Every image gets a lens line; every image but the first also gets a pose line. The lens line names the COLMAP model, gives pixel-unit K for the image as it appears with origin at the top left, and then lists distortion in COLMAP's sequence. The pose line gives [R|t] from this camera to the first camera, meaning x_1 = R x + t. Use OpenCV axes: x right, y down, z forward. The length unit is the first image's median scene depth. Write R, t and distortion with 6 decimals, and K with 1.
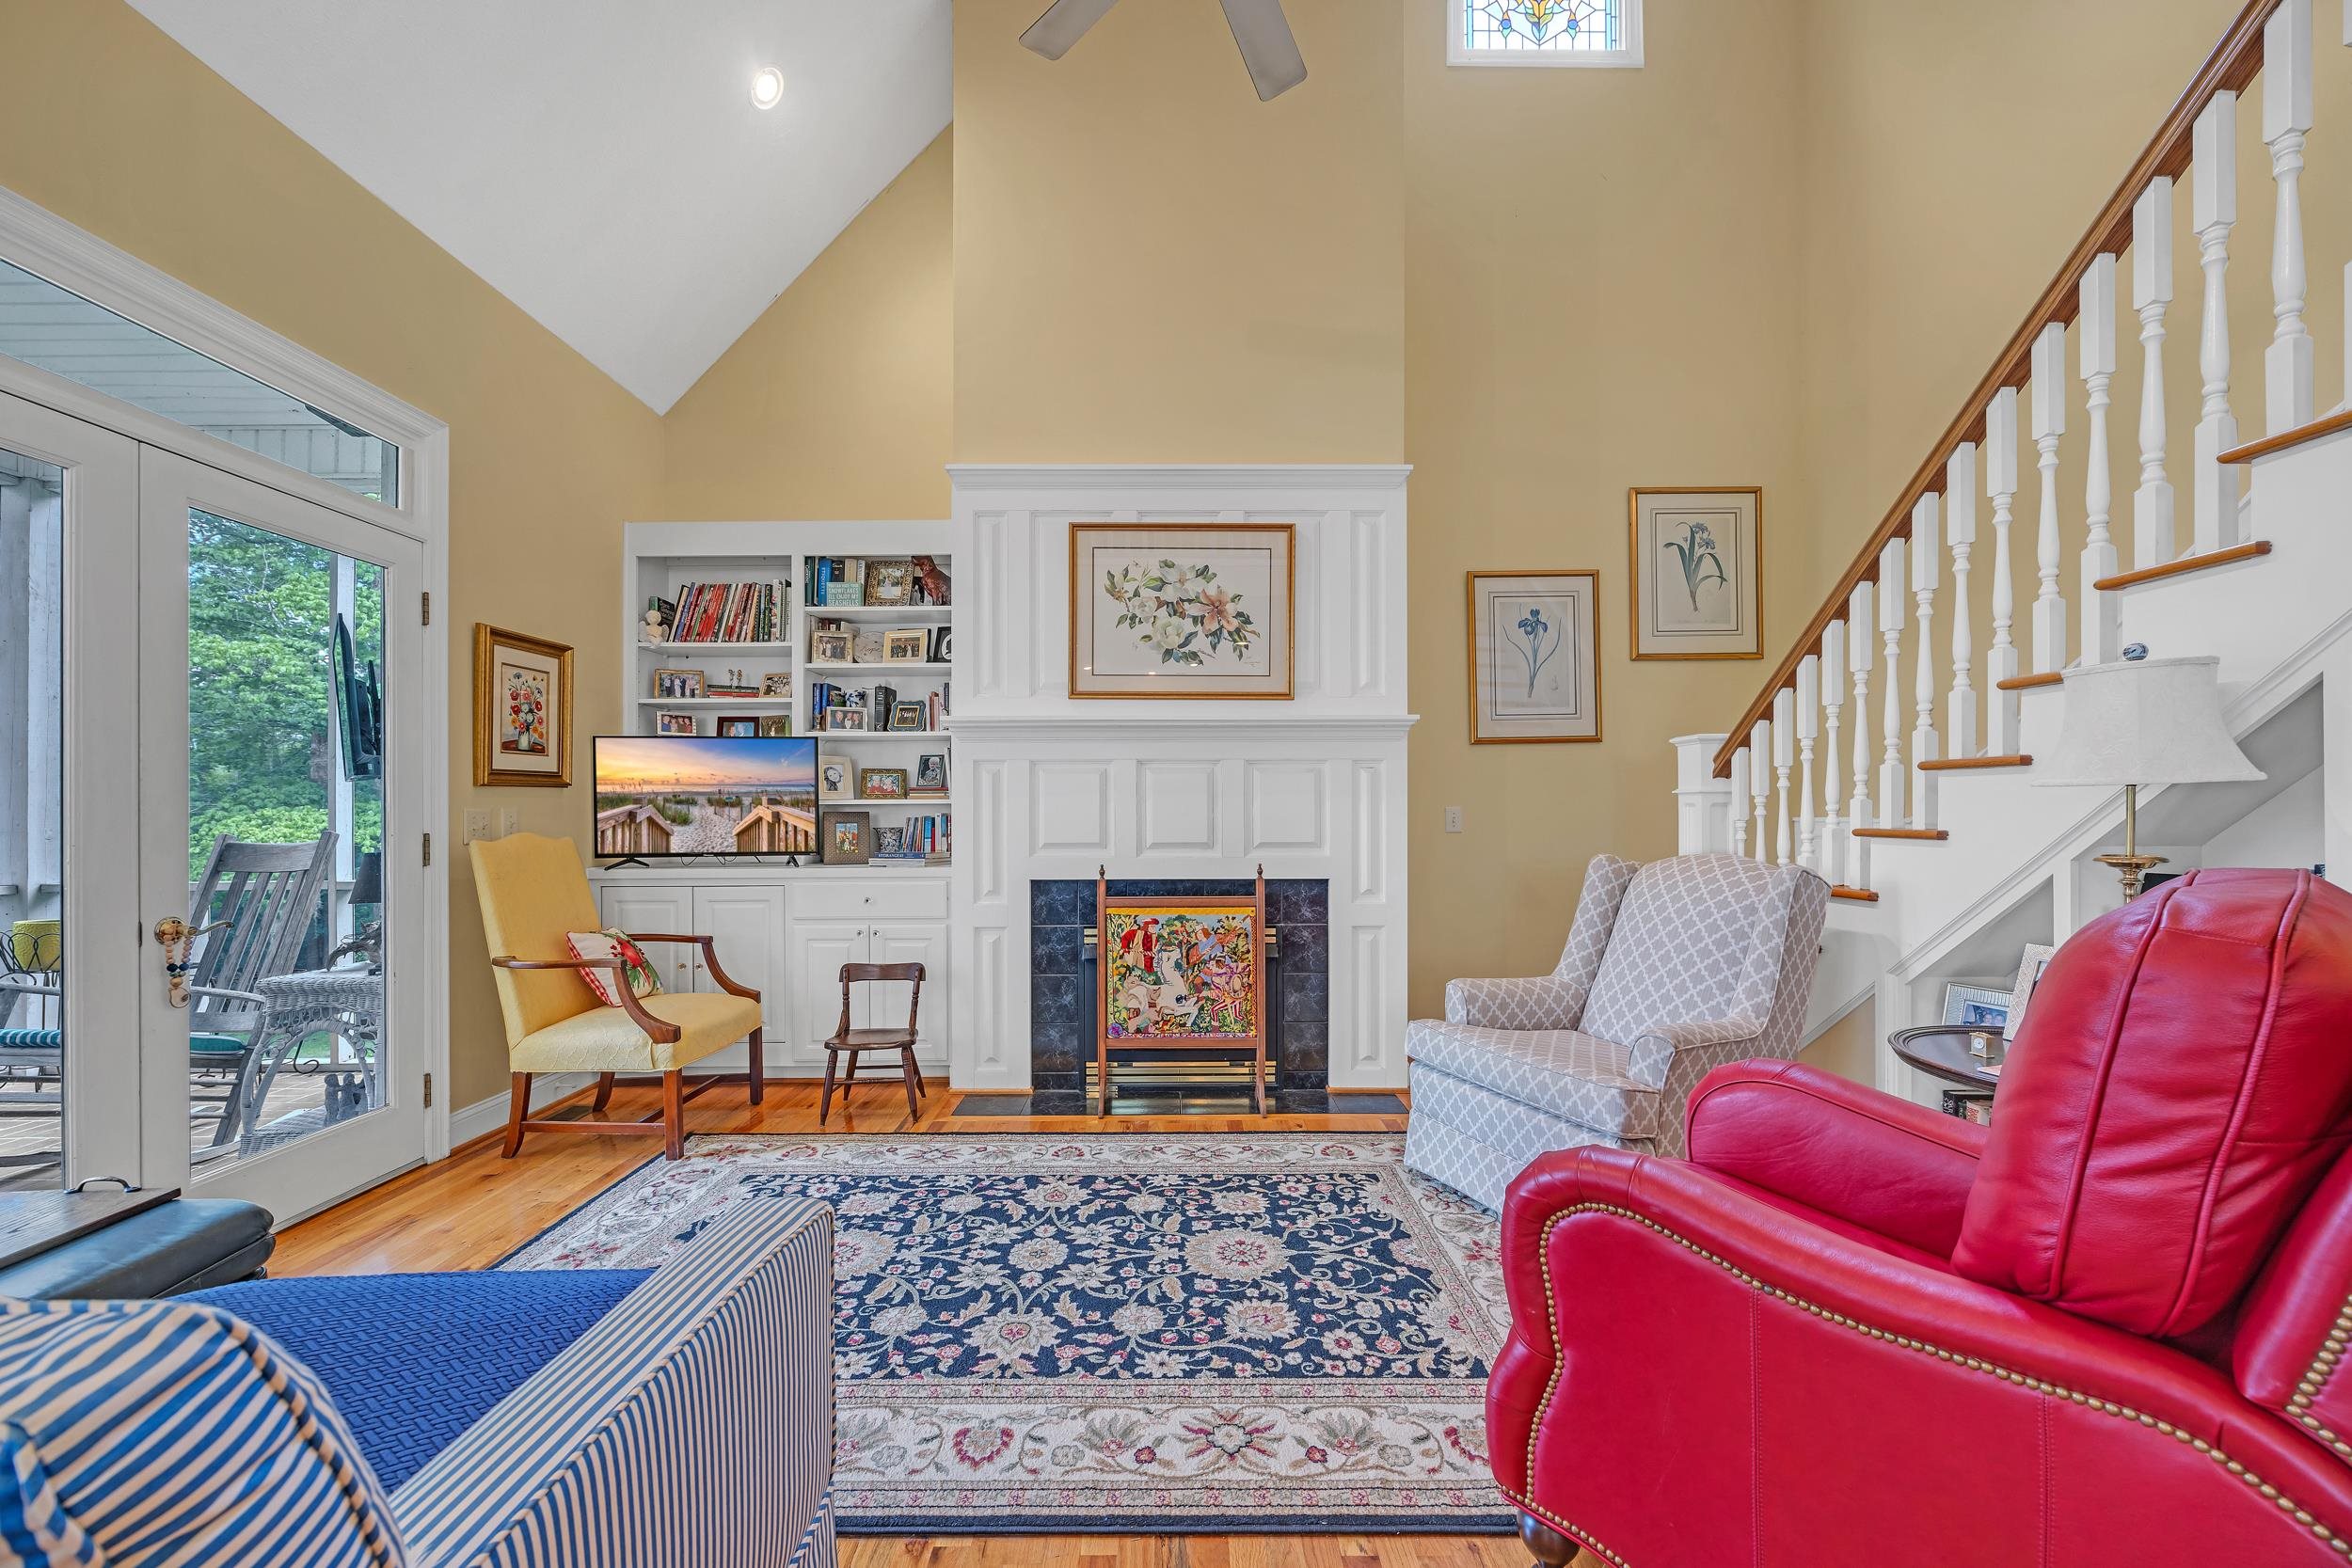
lens RADIAL K [[908.8, 0, 1180.9], [0, 908.8, 809.5], [0, 0, 1]] dist [-0.002303, 0.000406]
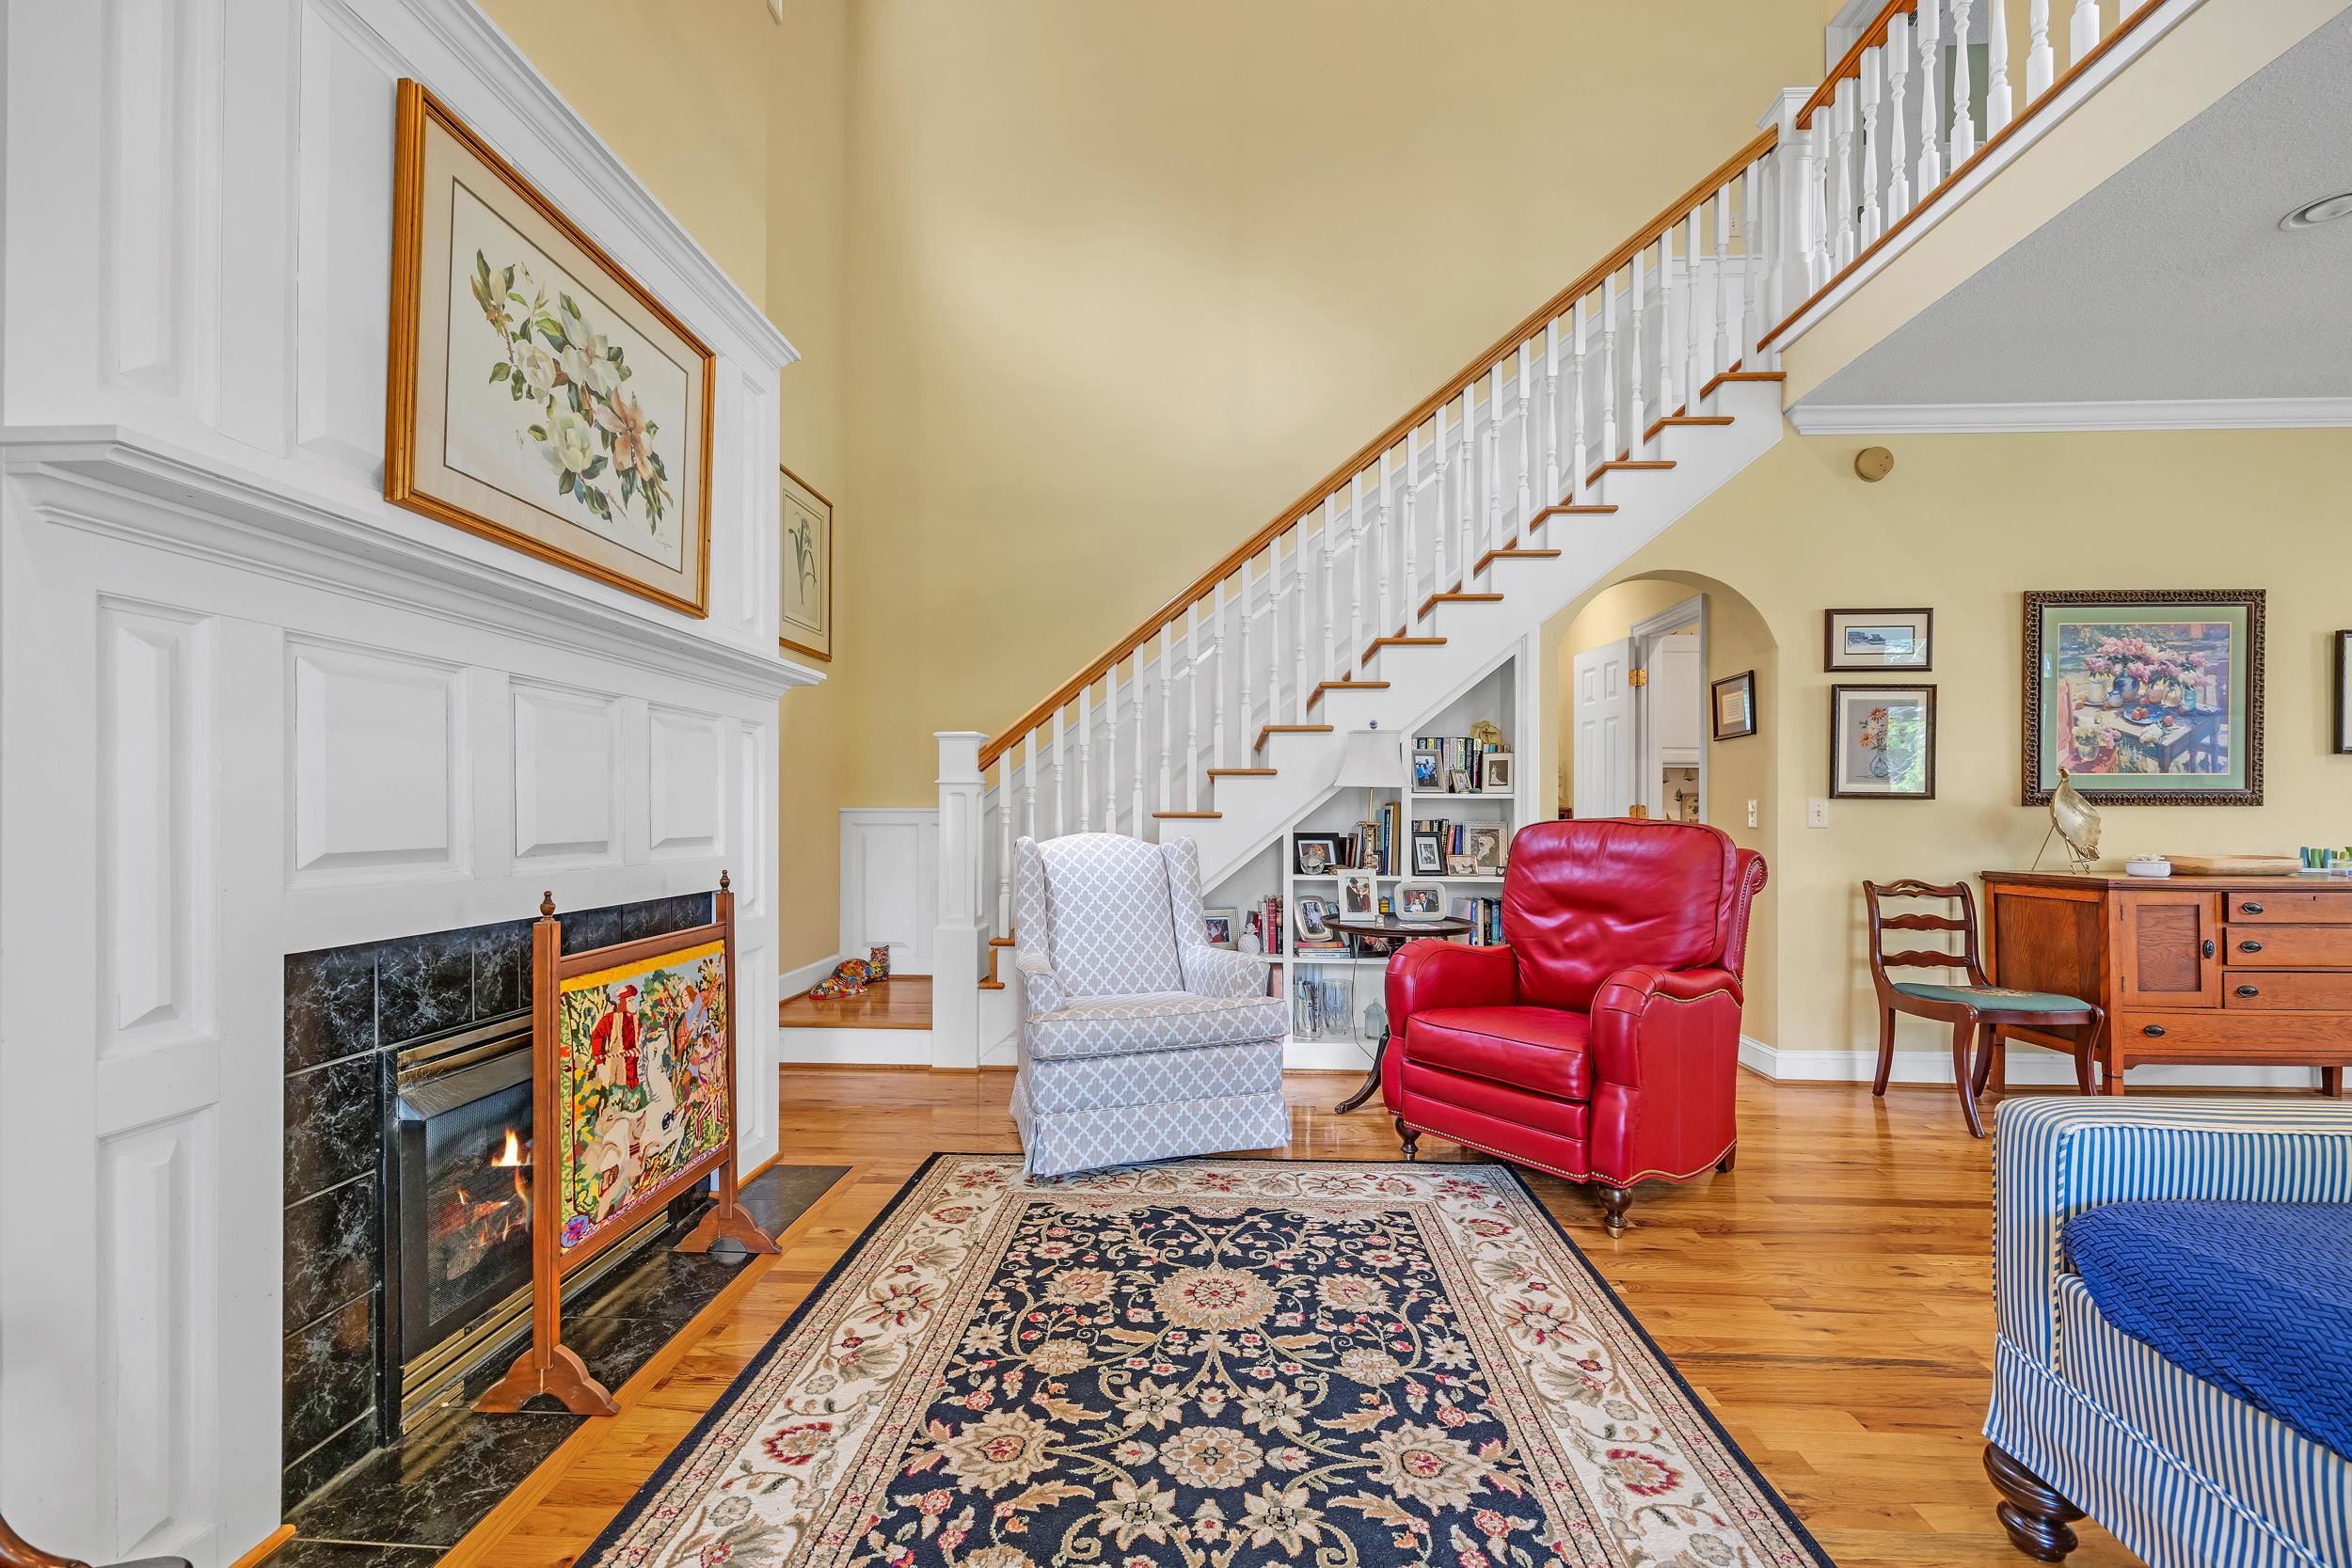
lens RADIAL K [[908.8, 0, 1187.1], [0, 908.8, 808.5], [0, 0, 1]] dist [-0.002303, 0.000406]
pose [[0.063453, 0.008743, 0.997947, -0.534483], [-0.005363, 0.999950, -0.008420, 0.020431], [-0.997970, -0.004818, 0.063497, 0.644549]]
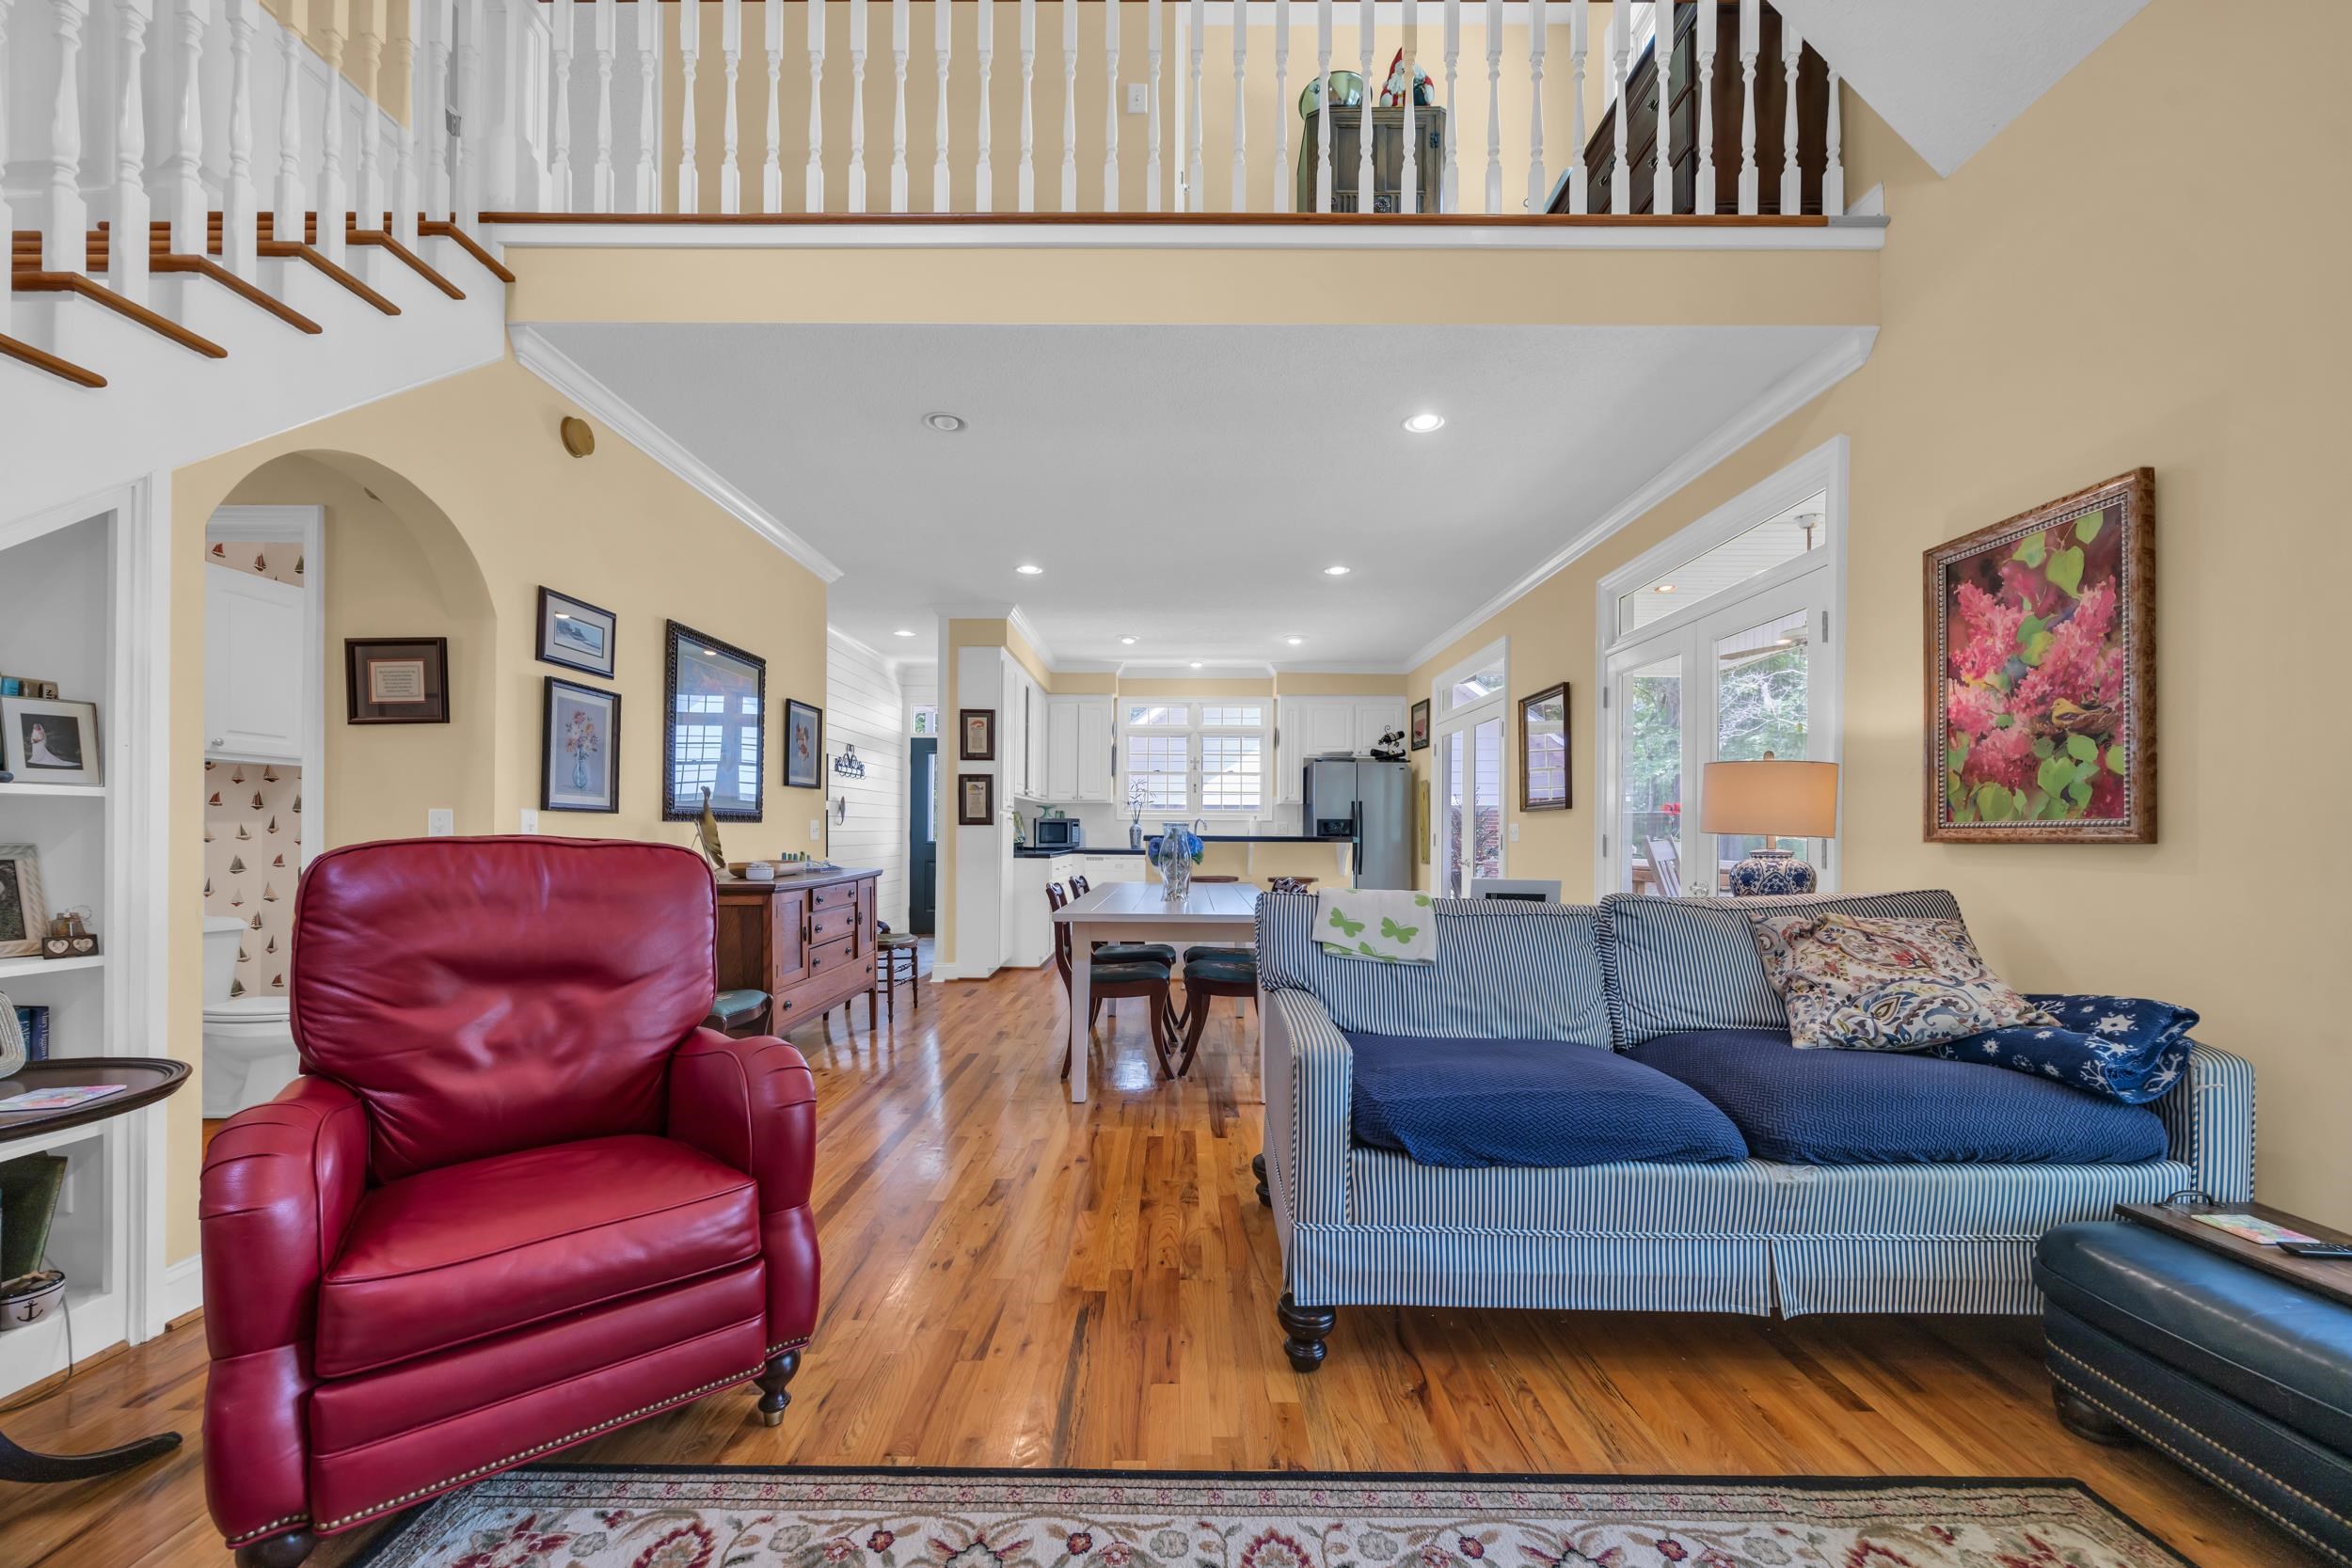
lens RADIAL K [[908.8, 0, 1159.0], [0, 908.8, 828.3], [0, 0, 1]] dist [-0.002303, 0.000406]
pose [[-0.999589, -0.005159, 0.028185, -0.063297], [-0.005345, 0.999965, -0.006511, 0.016470], [-0.028151, -0.006659, -0.999582, 0.845066]]
